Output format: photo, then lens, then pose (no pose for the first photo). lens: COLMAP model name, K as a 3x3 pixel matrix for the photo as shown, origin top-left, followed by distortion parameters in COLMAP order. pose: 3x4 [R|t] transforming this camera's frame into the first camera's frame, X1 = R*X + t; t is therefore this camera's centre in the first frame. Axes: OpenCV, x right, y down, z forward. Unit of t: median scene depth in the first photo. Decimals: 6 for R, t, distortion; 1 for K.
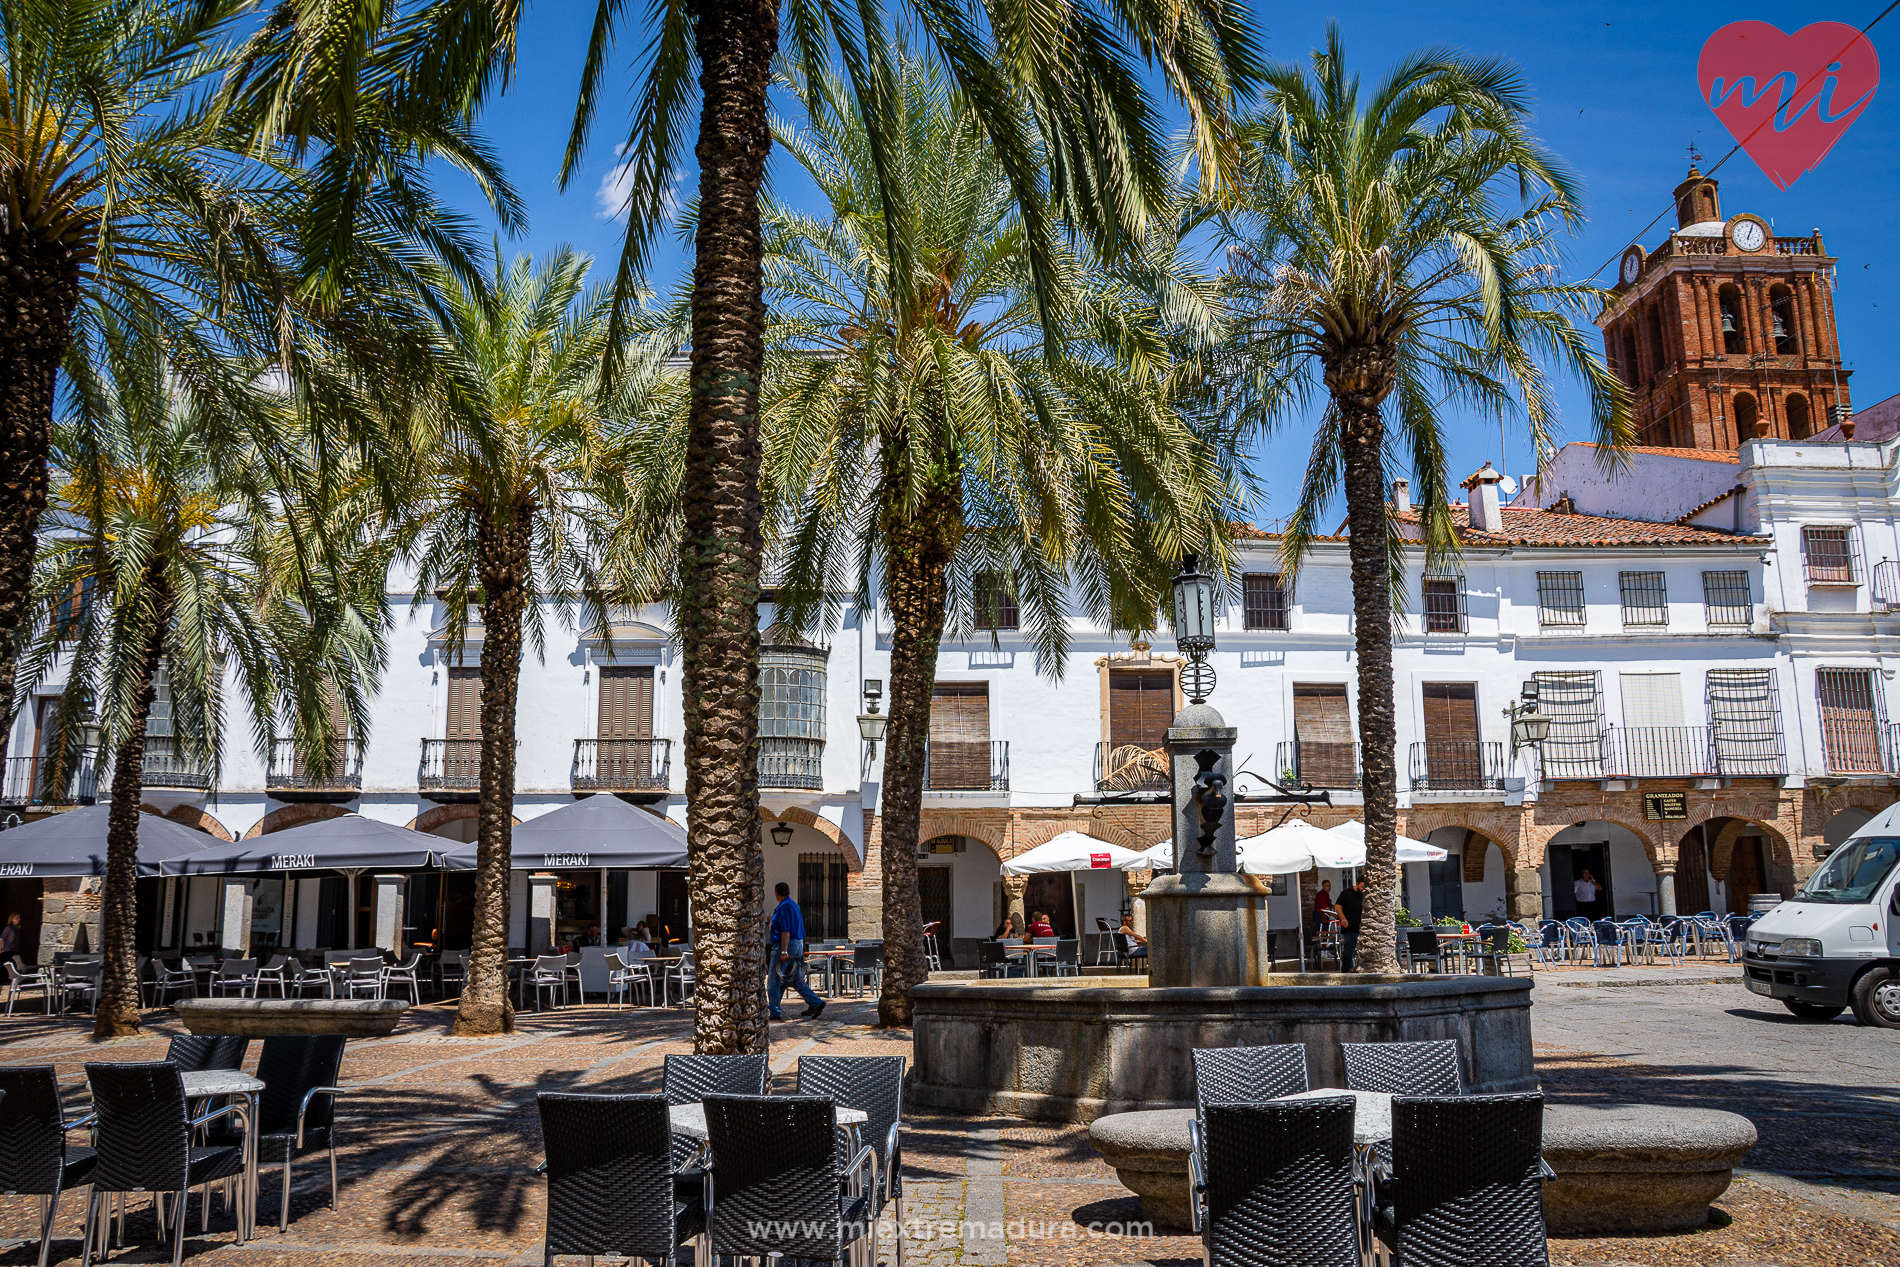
lens RADIAL K [[1524.0, 0, 926.6], [0, 1524.0, 641.5], [0, 0, 1]] dist [-0.147723, 0.170199]
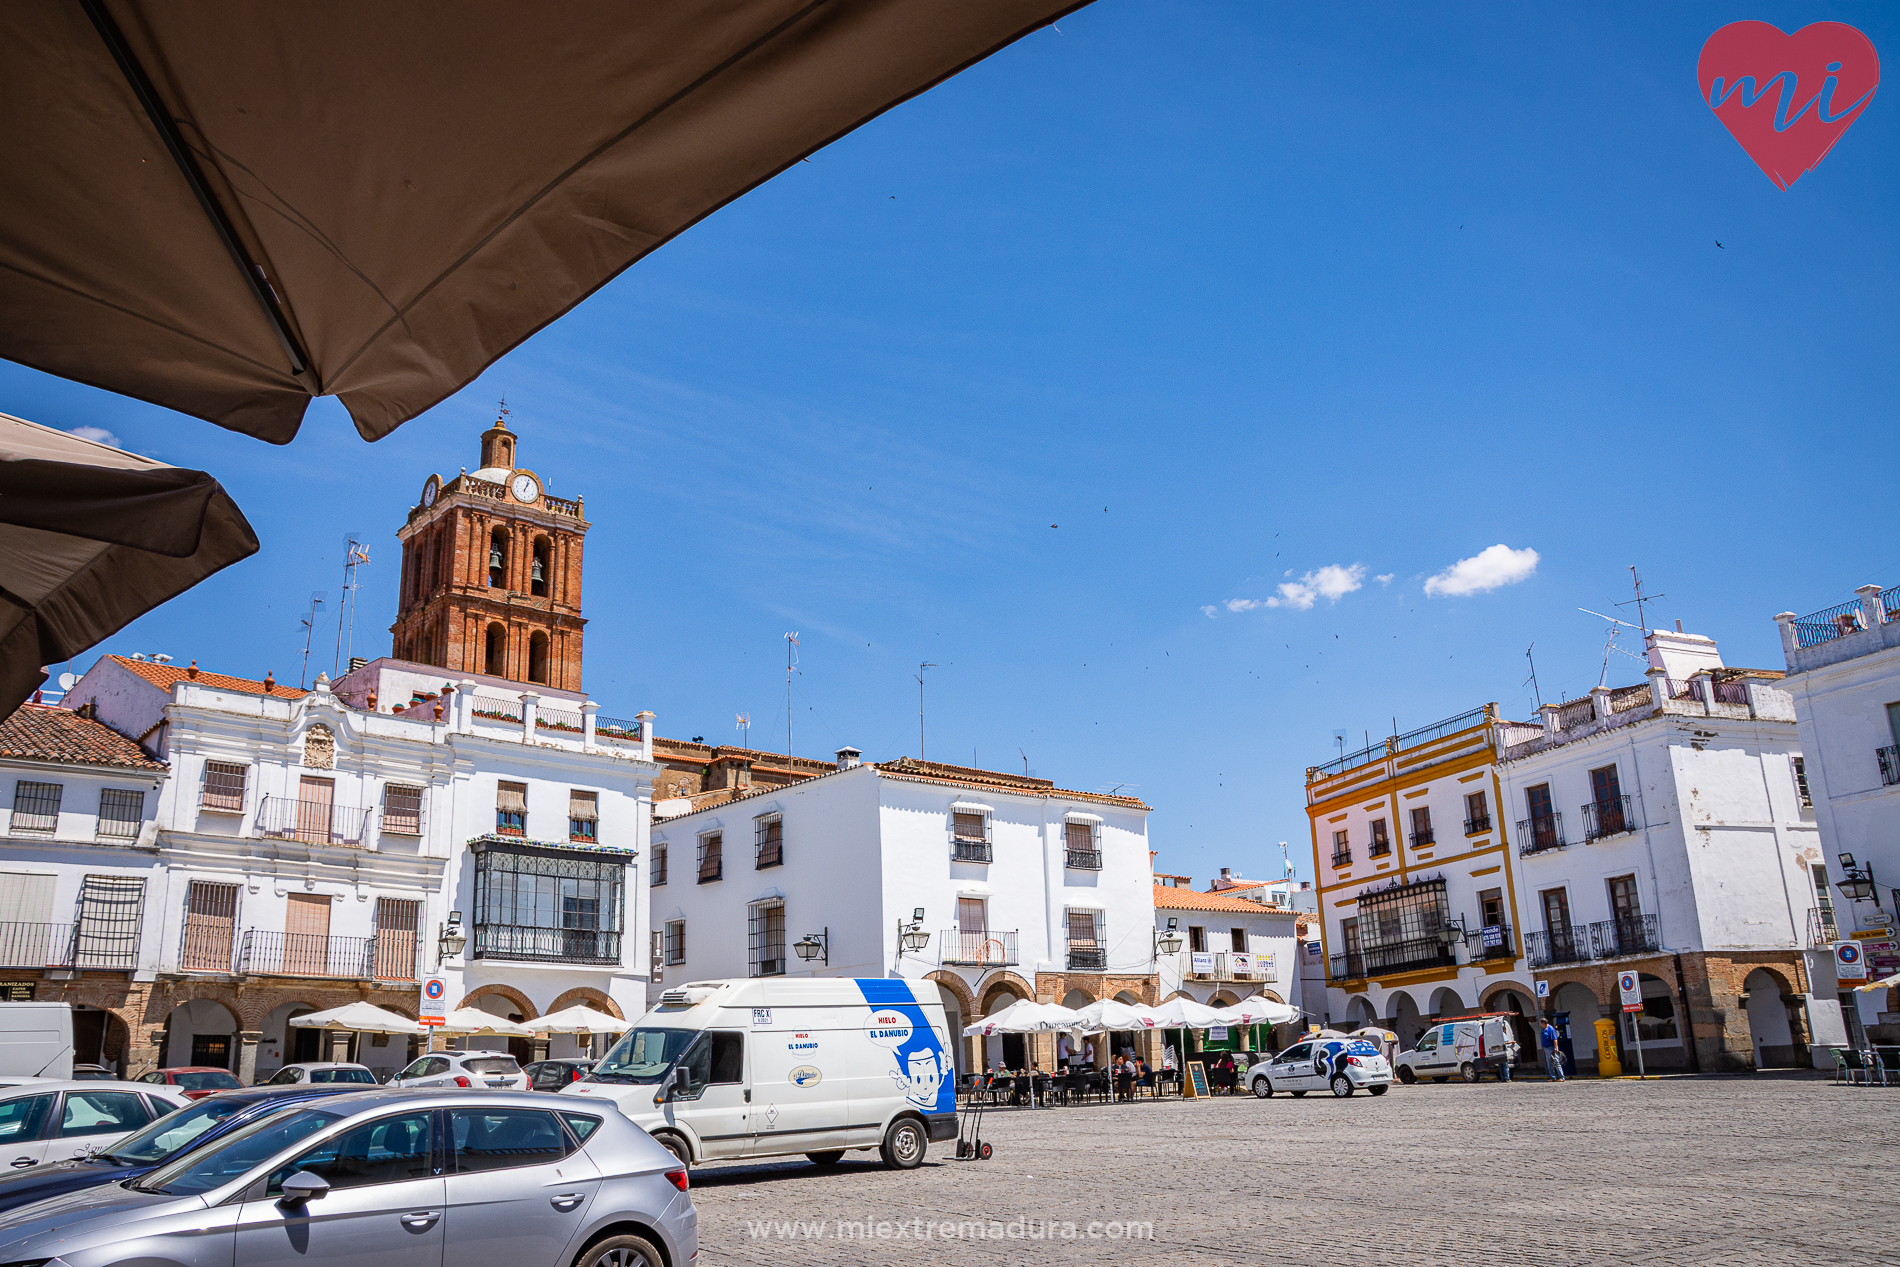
lens RADIAL K [[1524.0, 0, 926.6], [0, 1524.0, 641.5], [0, 0, 1]] dist [-0.147723, 0.170199]
pose [[0.776766, 0.165183, 0.607741, 0.295282], [-0.097609, 0.984907, -0.142939, -0.056381], [-0.622179, 0.051709, 0.781166, -0.300485]]
